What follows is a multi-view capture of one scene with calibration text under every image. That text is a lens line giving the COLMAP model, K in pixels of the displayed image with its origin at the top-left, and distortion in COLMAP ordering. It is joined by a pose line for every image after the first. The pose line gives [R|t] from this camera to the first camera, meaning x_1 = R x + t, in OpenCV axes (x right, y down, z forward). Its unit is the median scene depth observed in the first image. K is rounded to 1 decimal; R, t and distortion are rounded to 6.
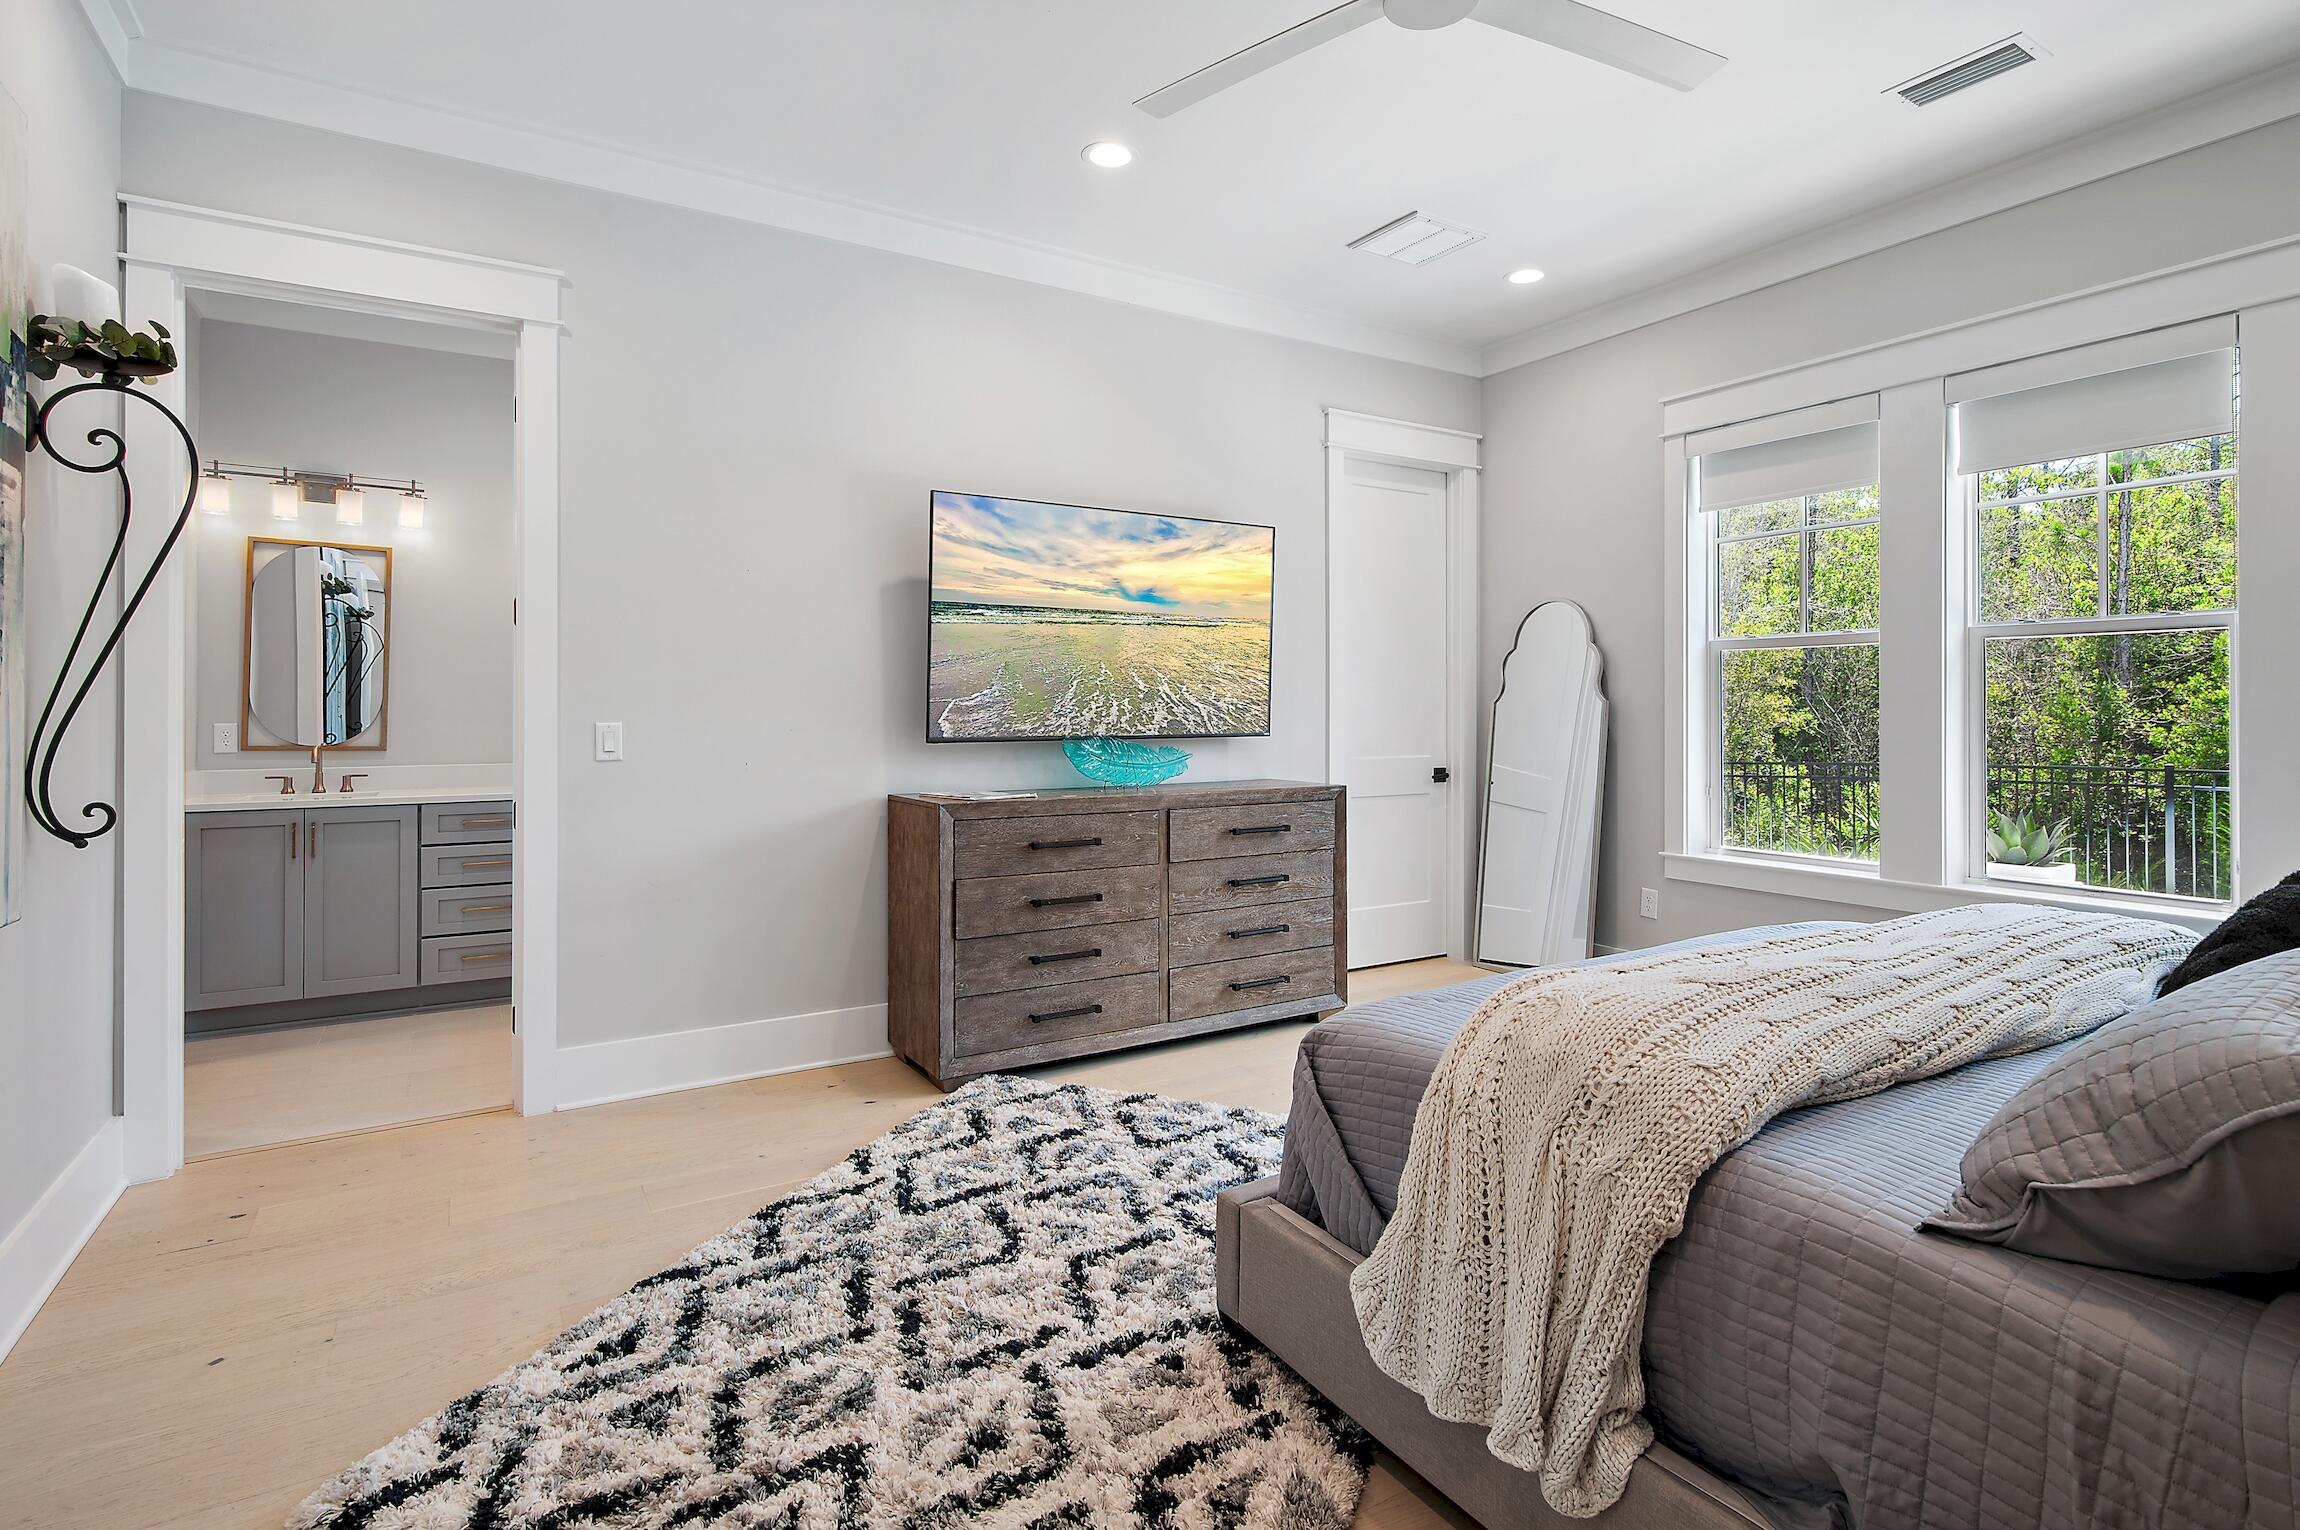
lens RADIAL K [[1121.4, 0, 1156.4], [0, 1121.4, 727.4], [0, 0, 1]] dist [0.000876, 0.000120]
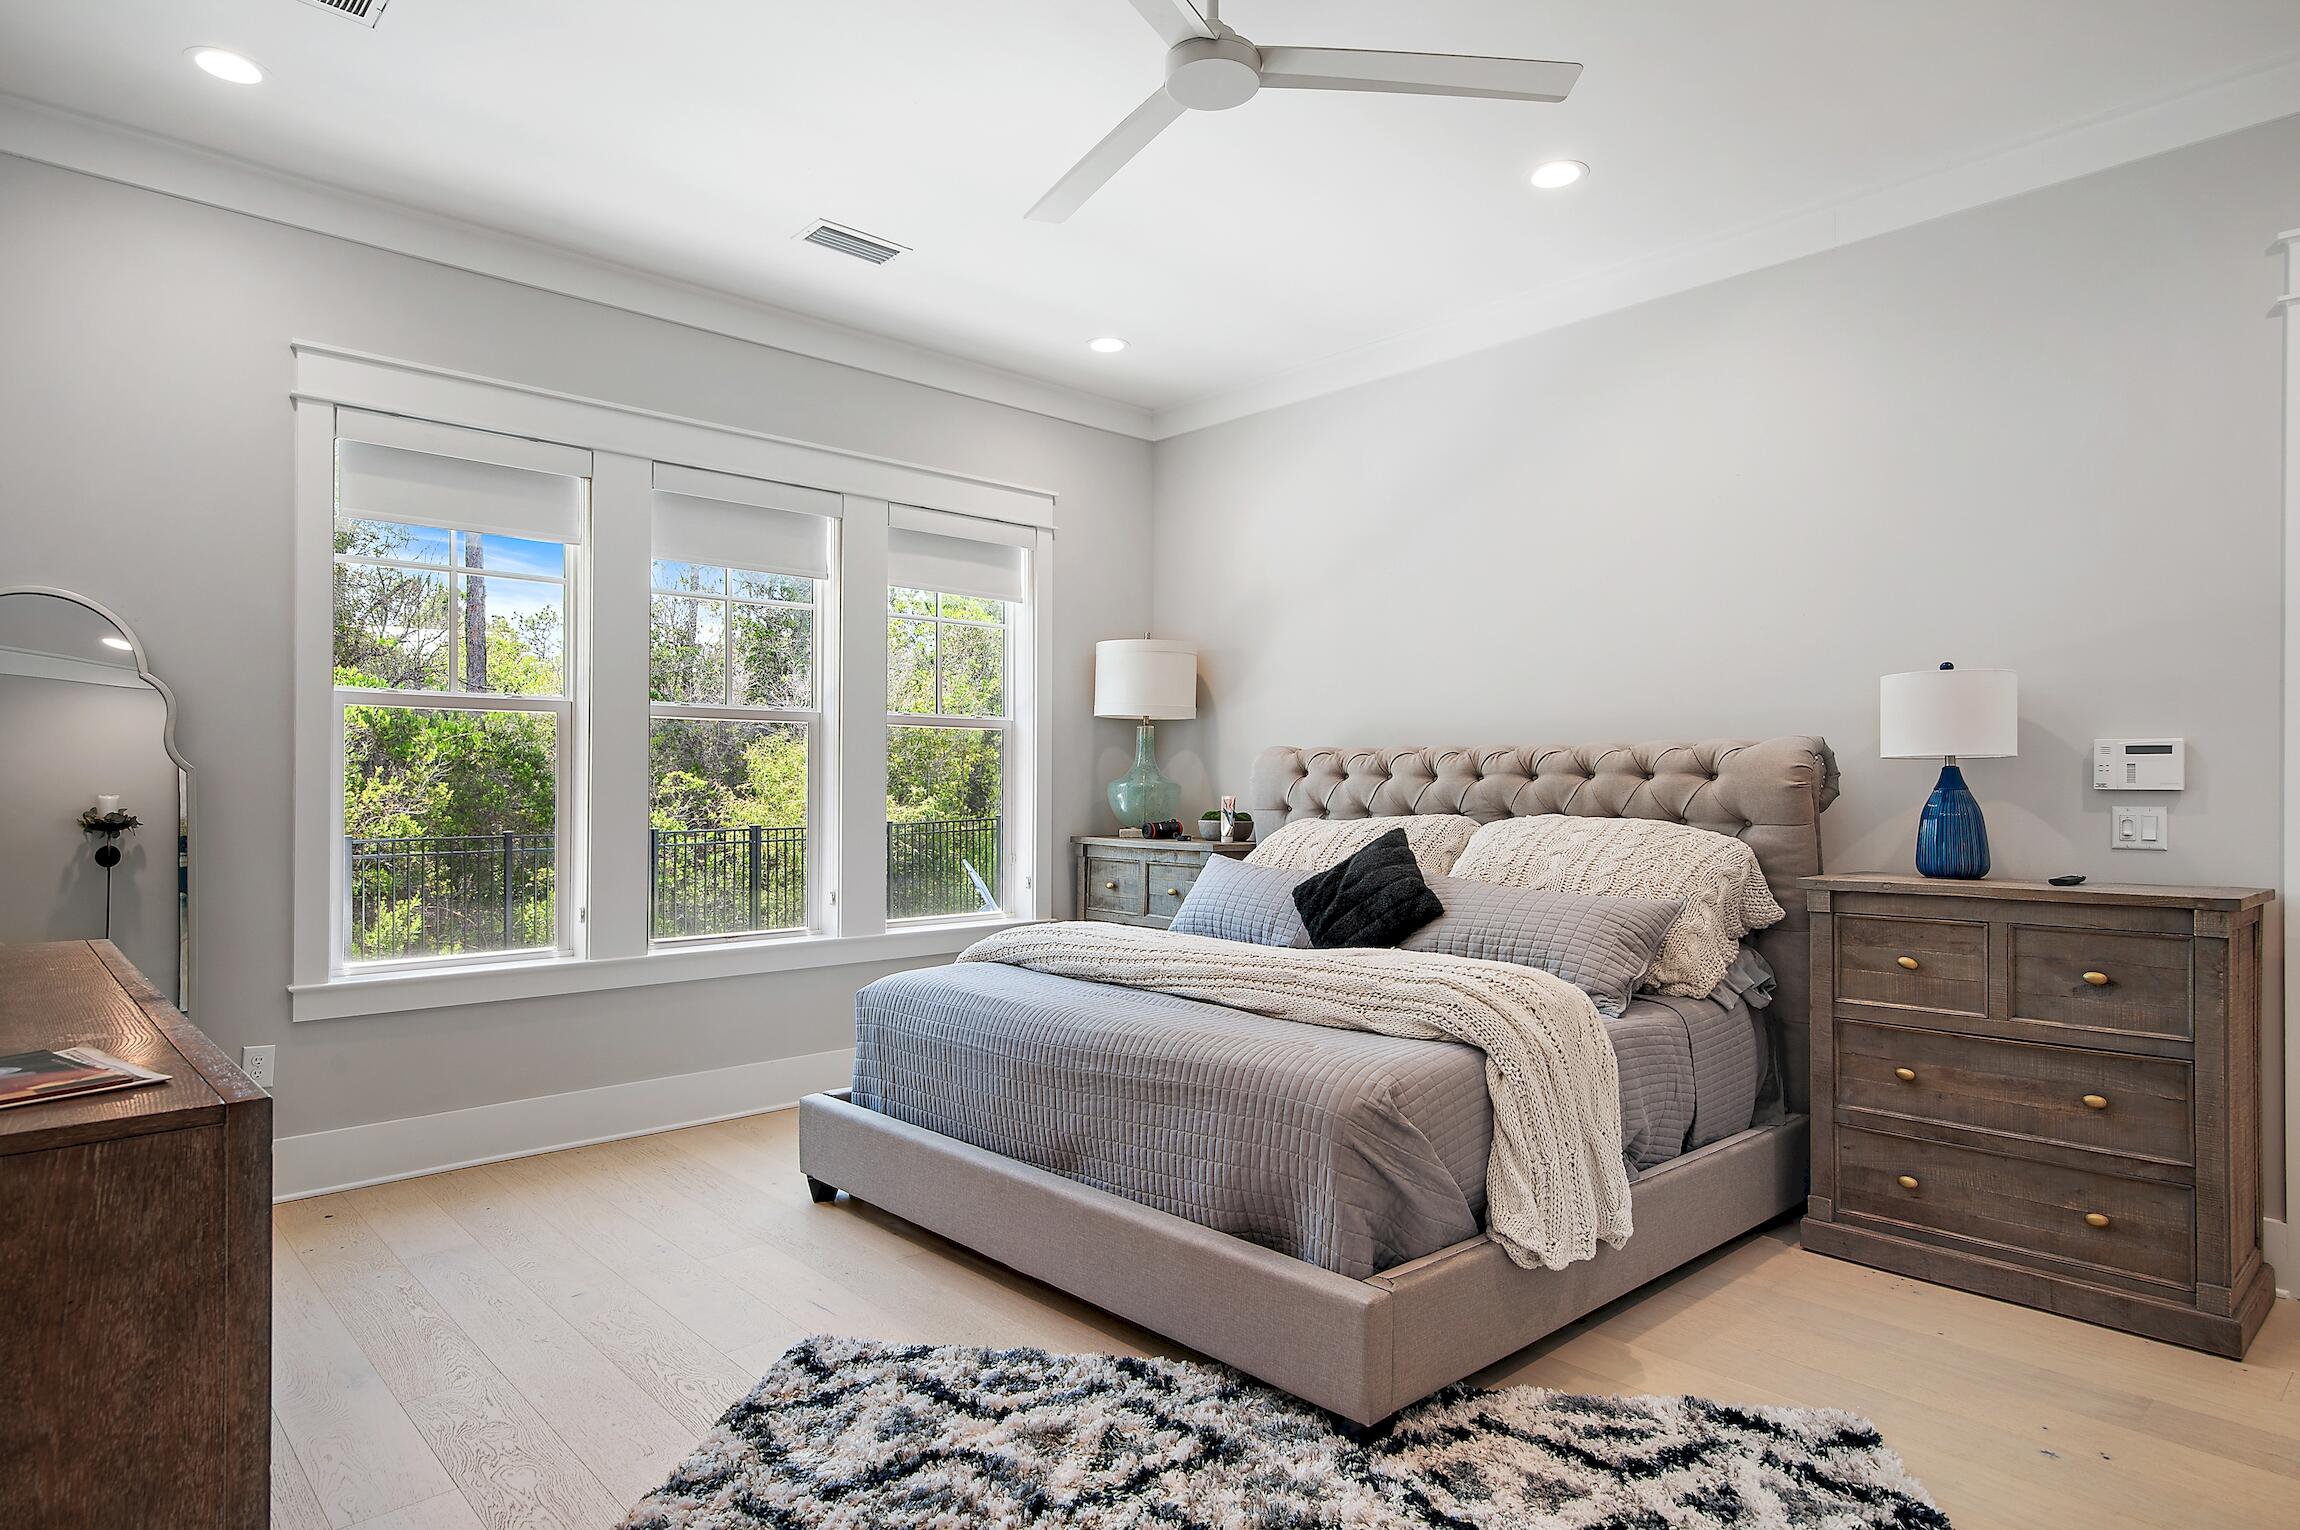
lens RADIAL K [[1295.8, 0, 1137.9], [0, 1295.8, 782.8], [0, 0, 1]] dist [0.003030, 0.001152]
pose [[-0.200129, 0.010608, 0.979712, -0.489964], [0.024573, 0.999681, -0.005805, 0.001103], [-0.979461, 0.022912, -0.200326, 0.722152]]
